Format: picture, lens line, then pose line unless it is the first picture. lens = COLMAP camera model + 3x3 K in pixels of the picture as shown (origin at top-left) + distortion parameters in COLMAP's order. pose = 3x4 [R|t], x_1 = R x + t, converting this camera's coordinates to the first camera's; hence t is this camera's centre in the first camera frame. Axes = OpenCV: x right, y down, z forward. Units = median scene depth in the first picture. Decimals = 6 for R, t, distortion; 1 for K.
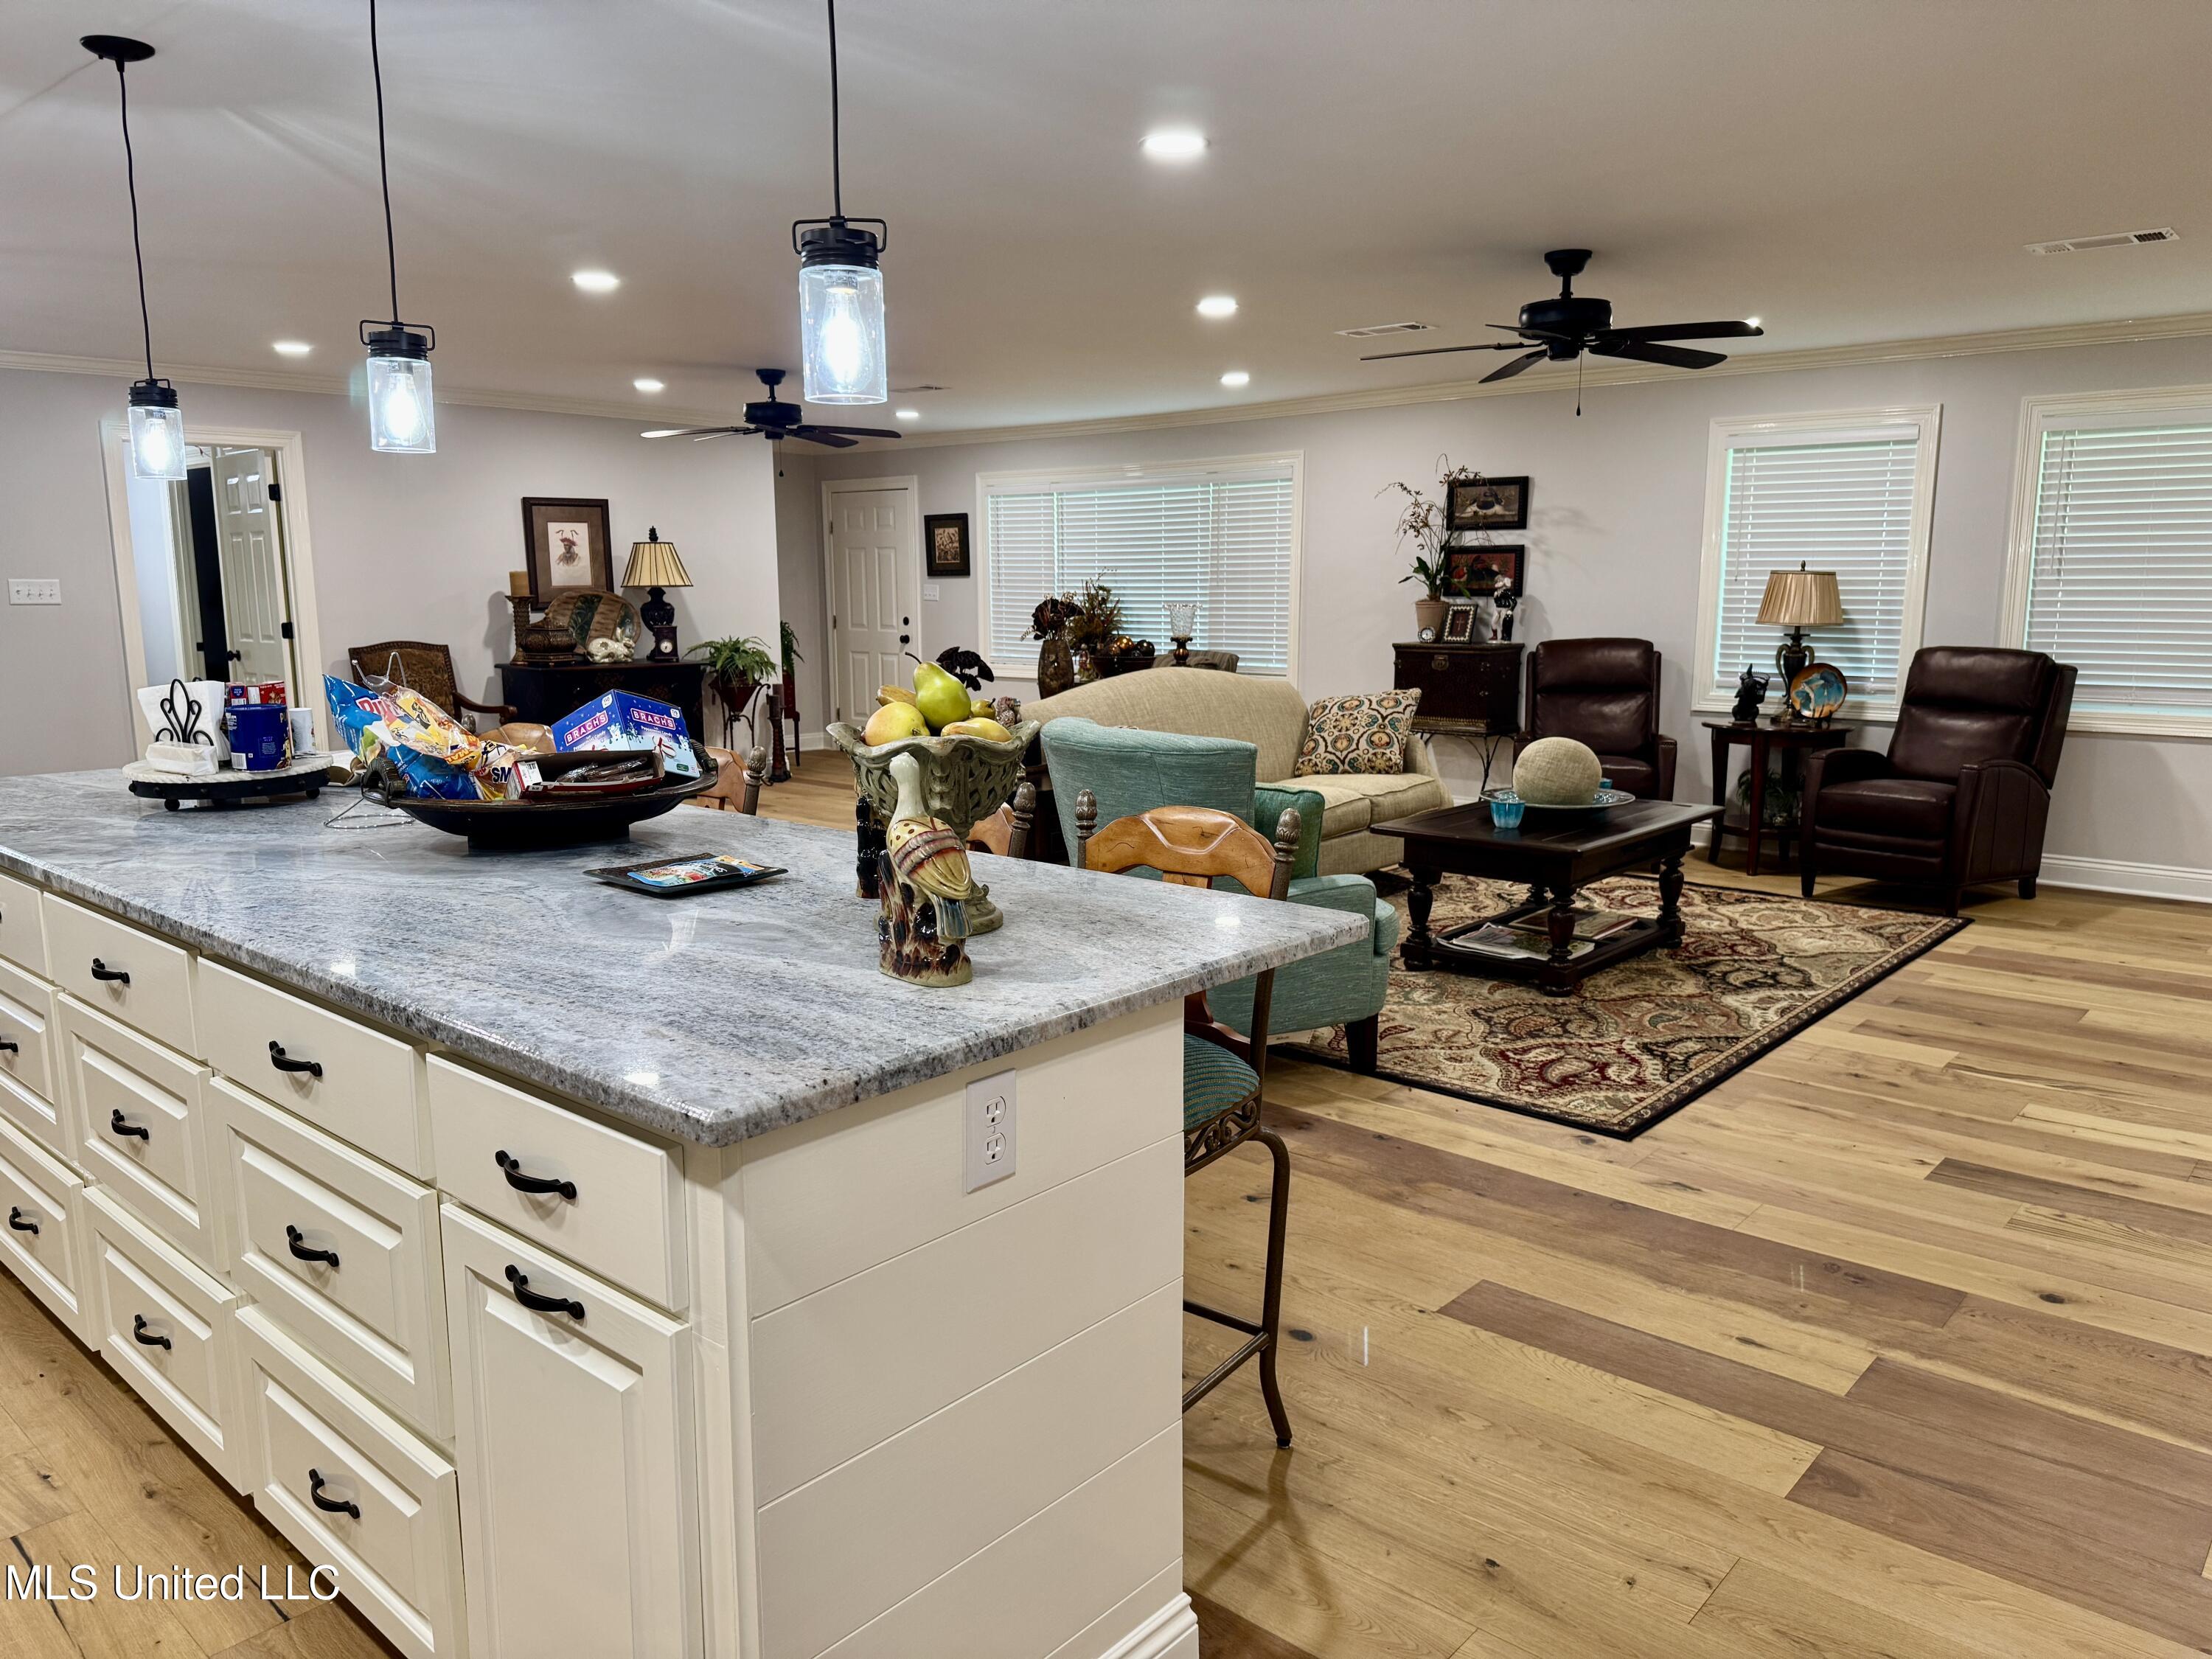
lens RADIAL K [[1554.6, 0, 1090.7], [0, 1554.6, 845.8], [0, 0, 1]] dist [0.069693, -0.080907]
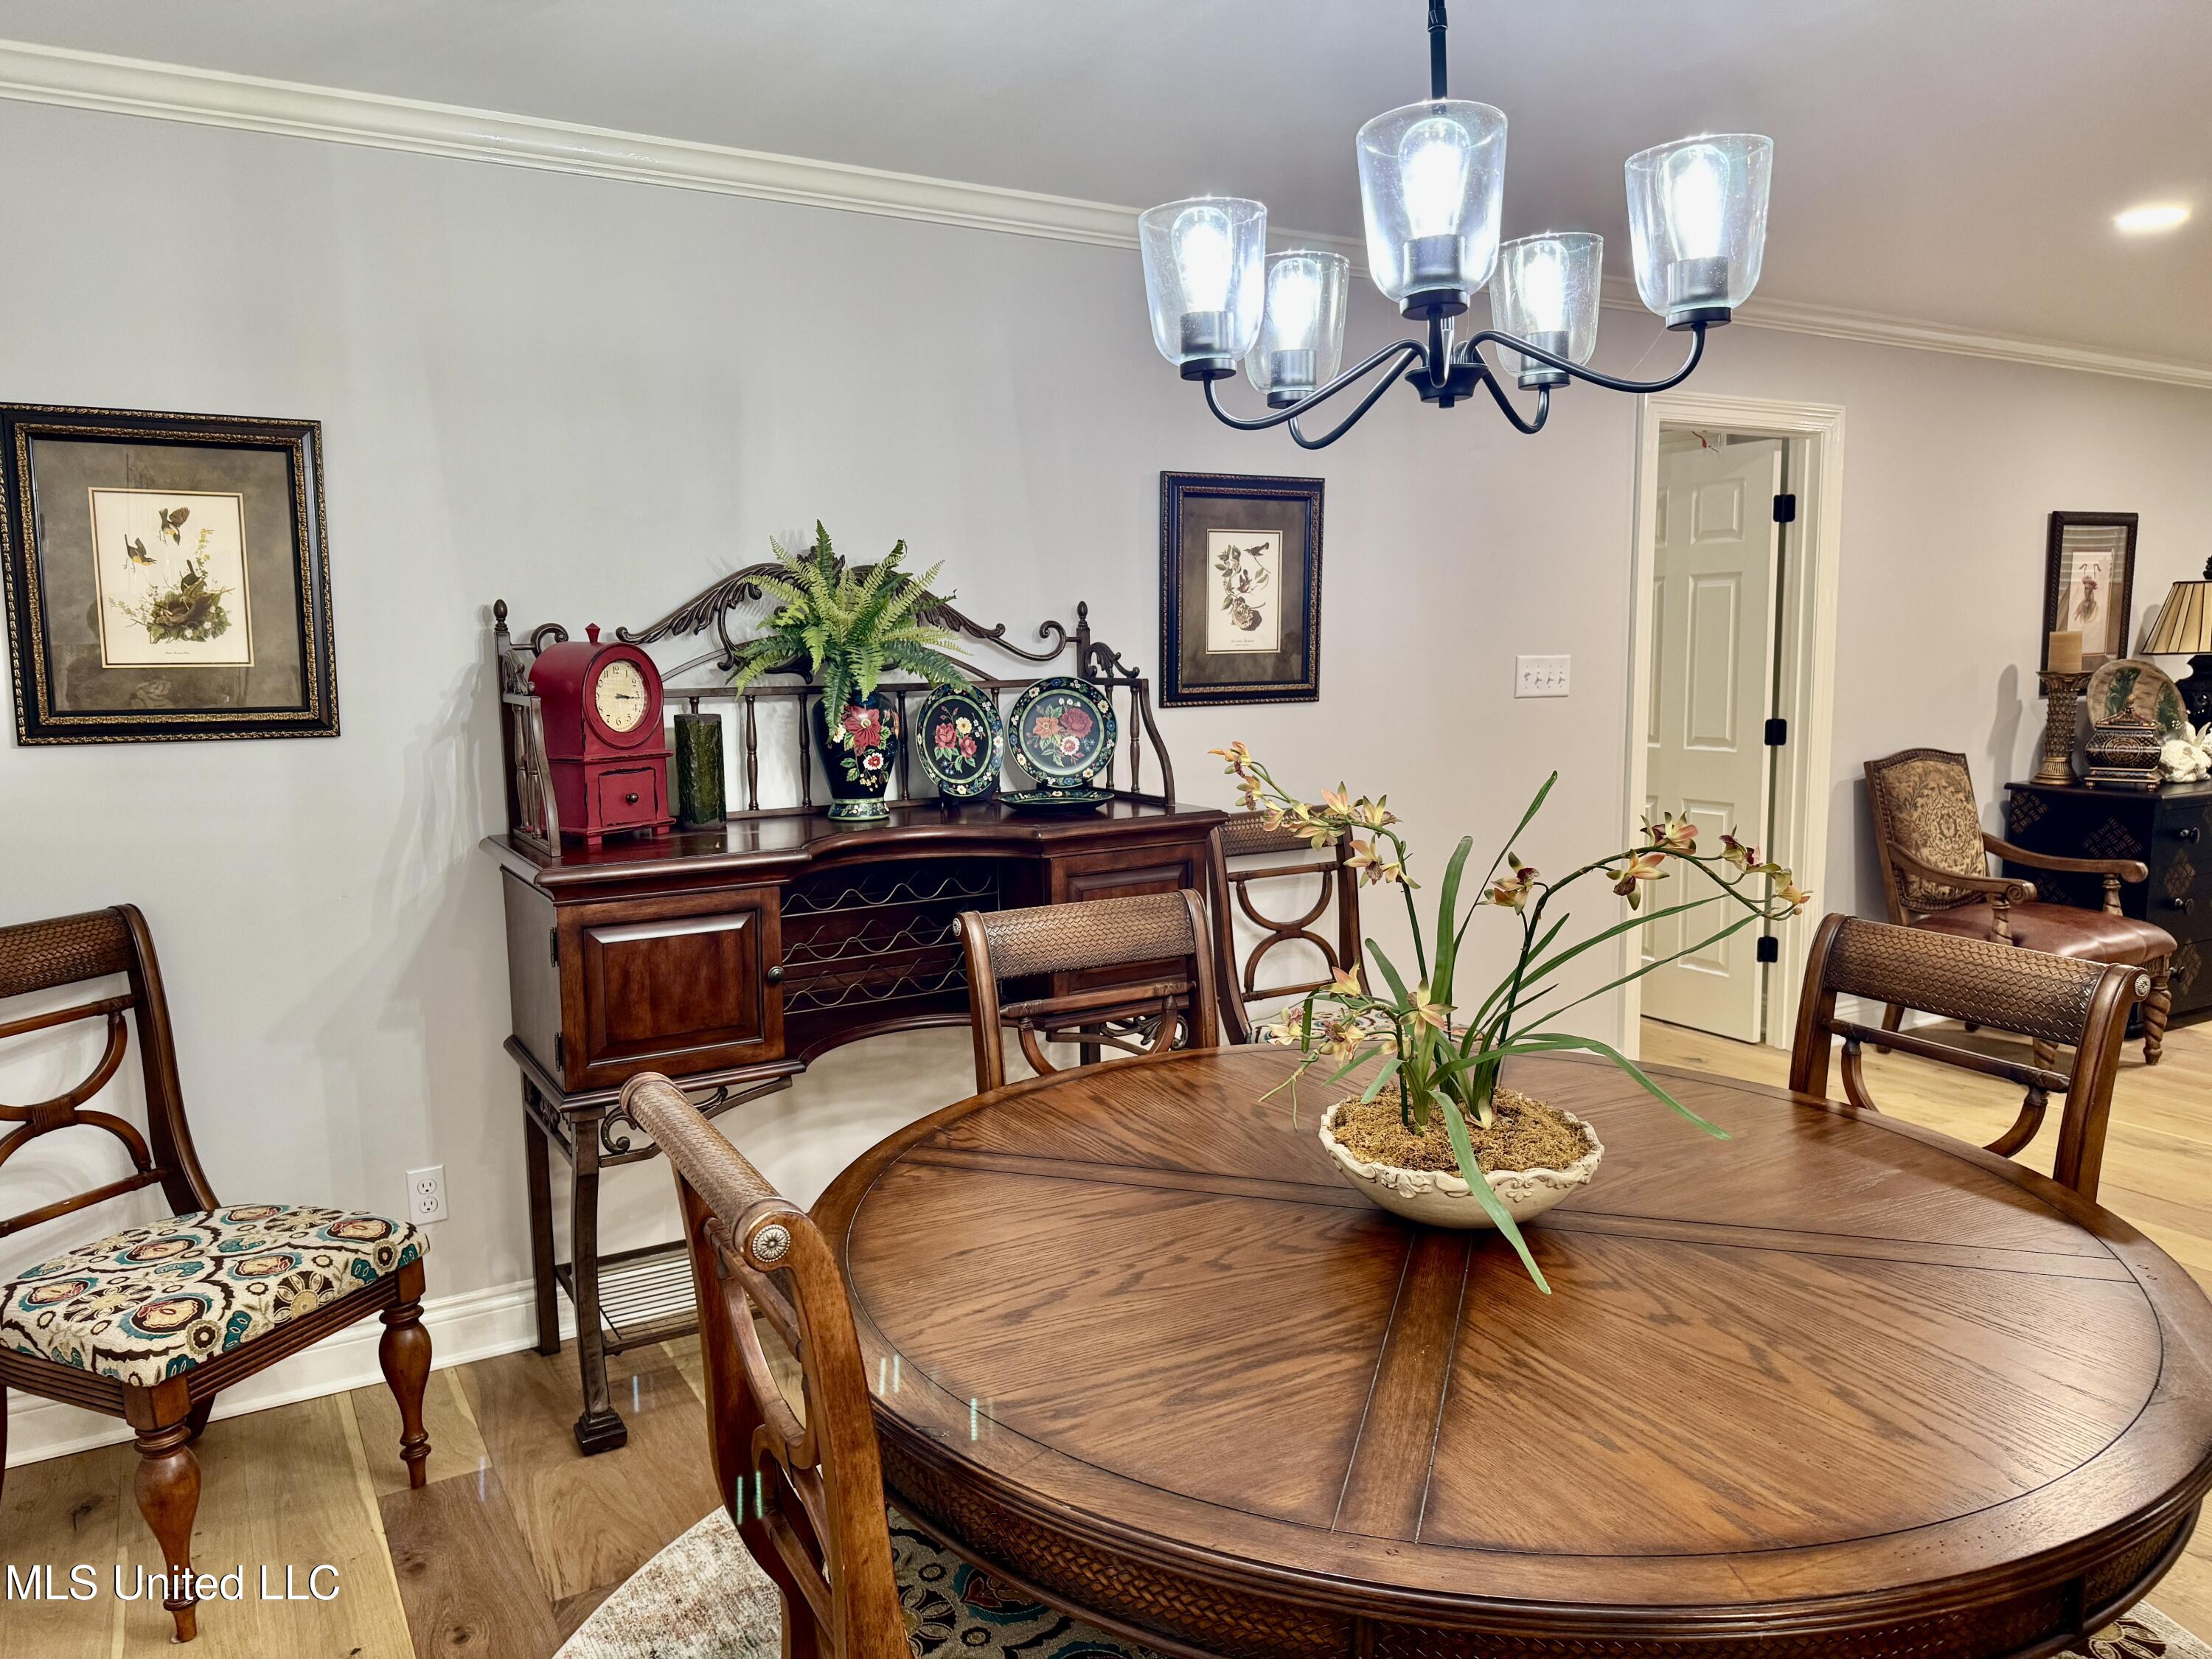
lens RADIAL K [[1554.6, 0, 1097.9], [0, 1554.6, 827.4], [0, 0, 1]] dist [0.069693, -0.080907]
pose [[0.951280, 0.026510, -0.307187, -1.213468], [-0.041432, 0.998252, -0.042155, -0.134100], [0.305532, 0.052829, 0.950715, 0.715164]]
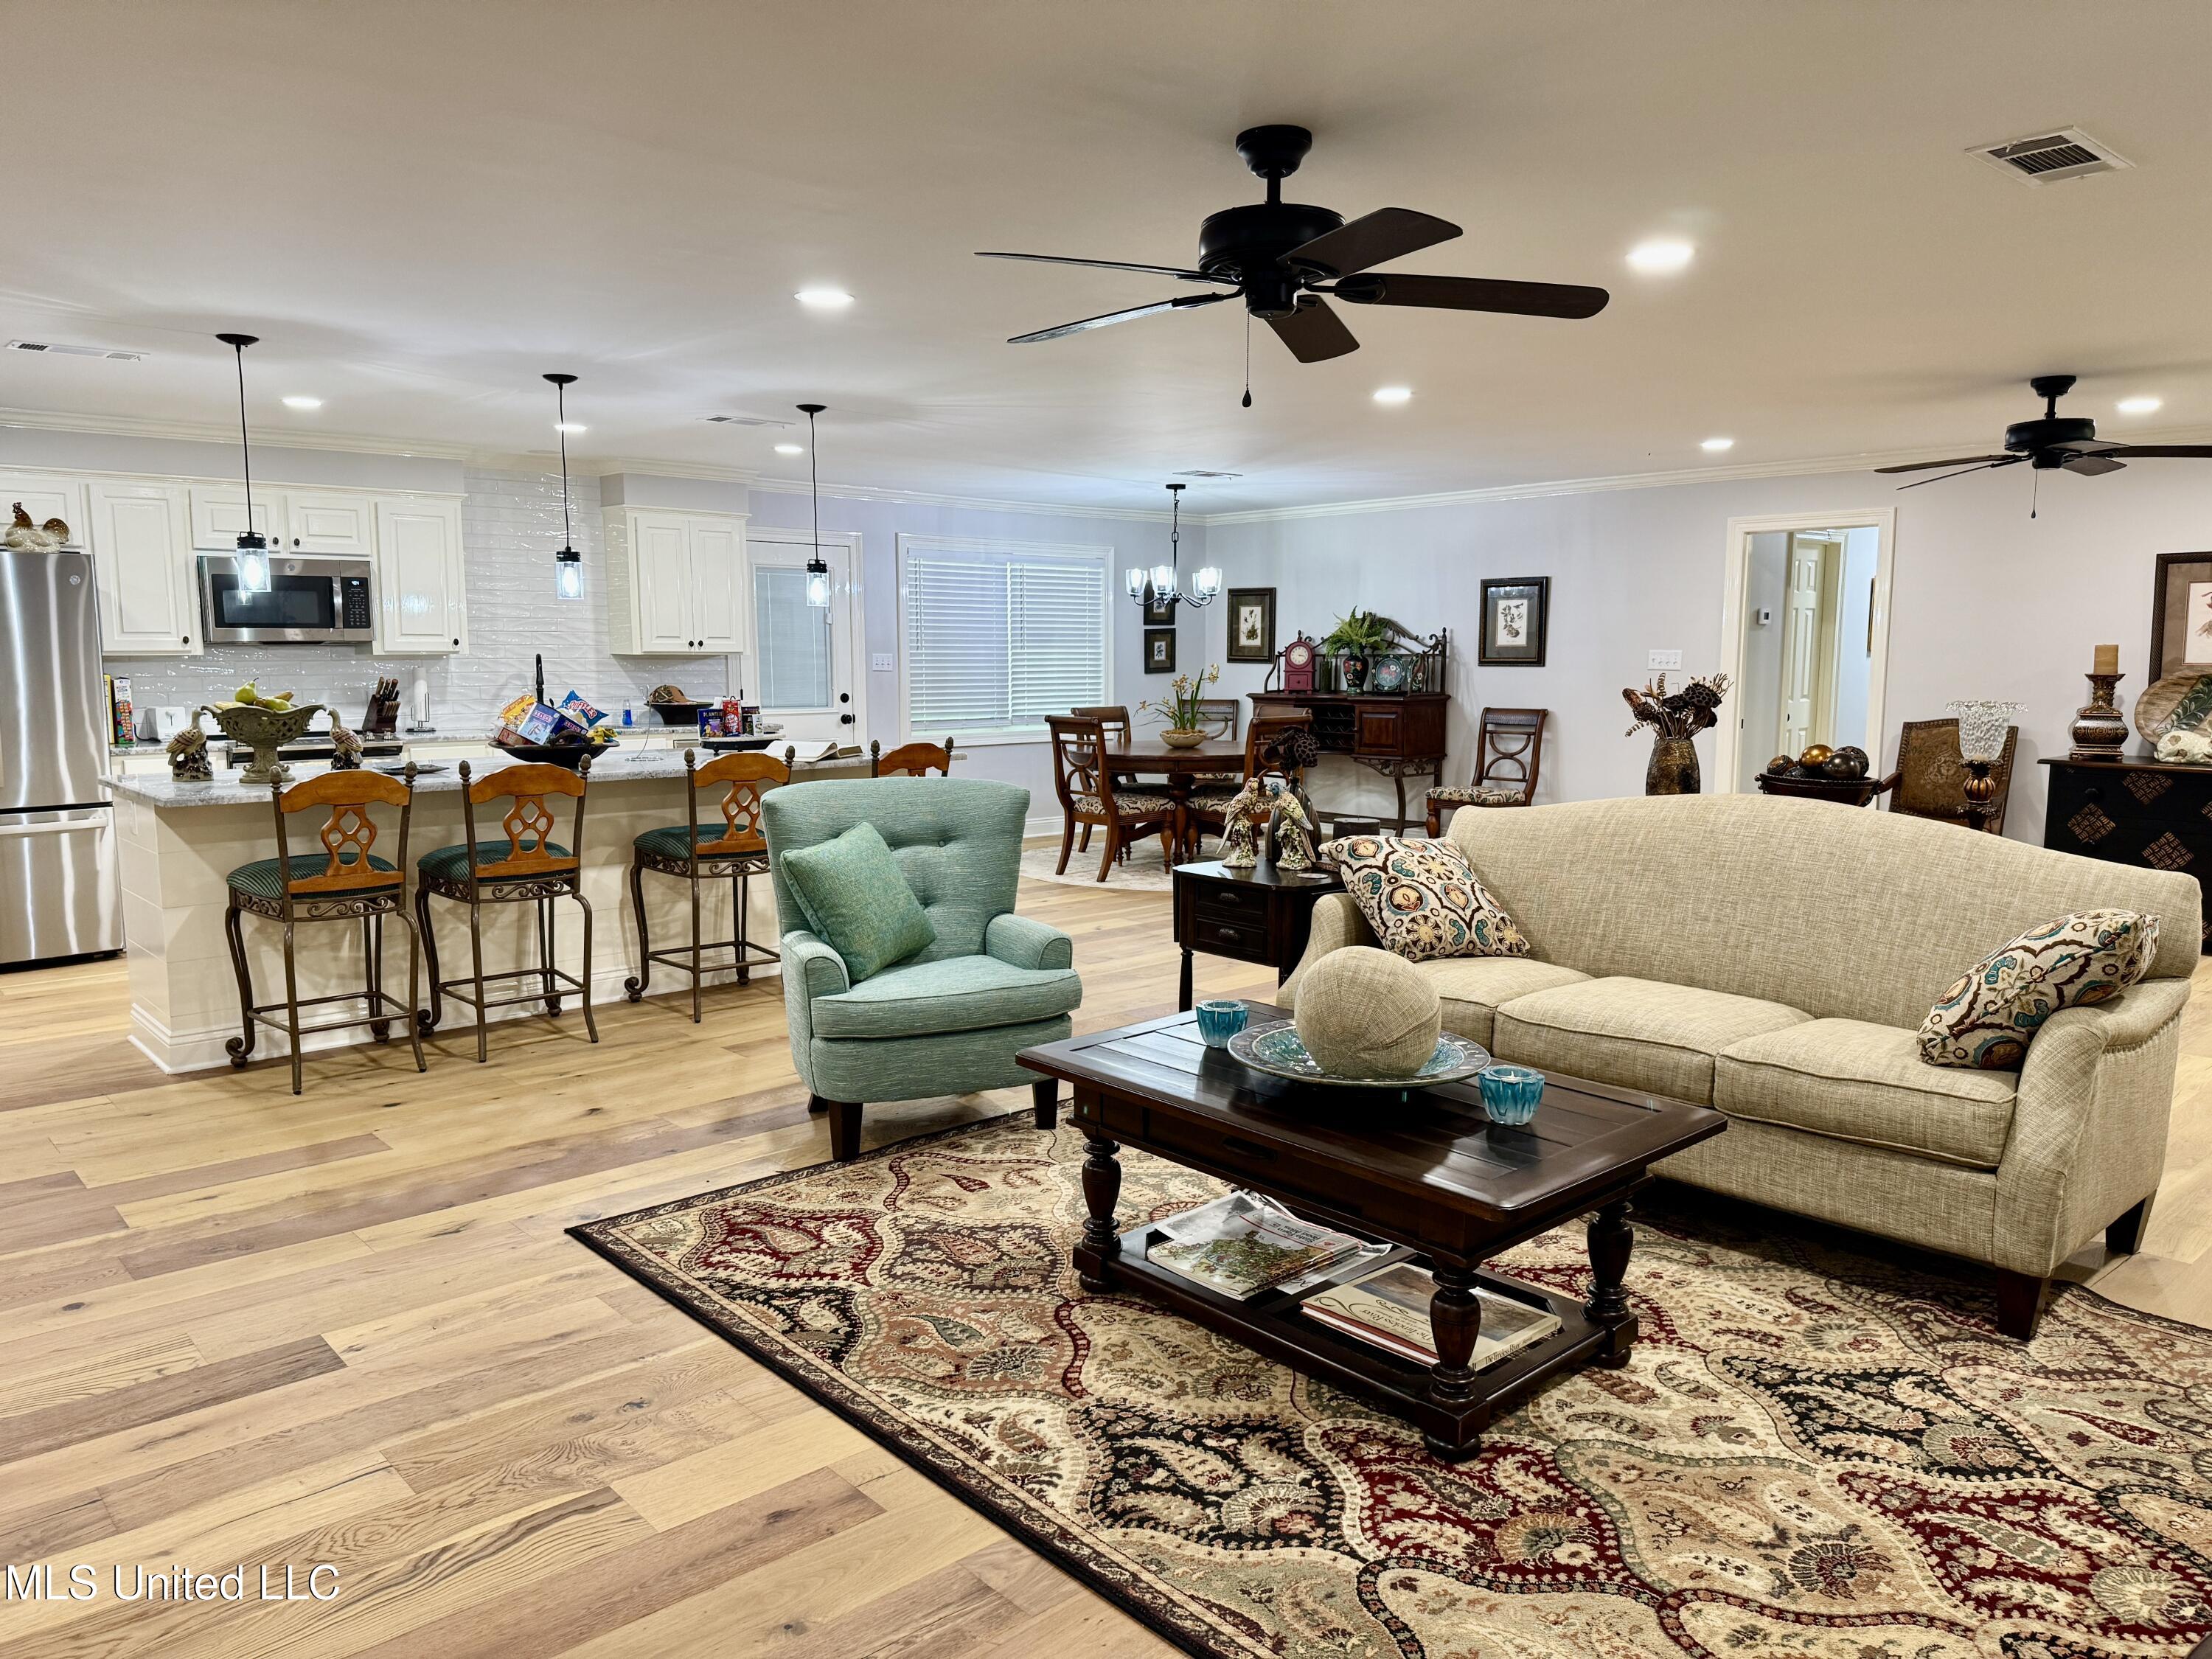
lens RADIAL K [[1554.6, 0, 1111.7], [0, 1554.6, 822.4], [0, 0, 1]] dist [0.069693, -0.080907]
pose [[-0.108835, 0.115148, -0.987368, 1.186876], [-0.169475, 0.976577, 0.132571, -0.236896], [0.979507, 0.181763, -0.086771, 1.310716]]
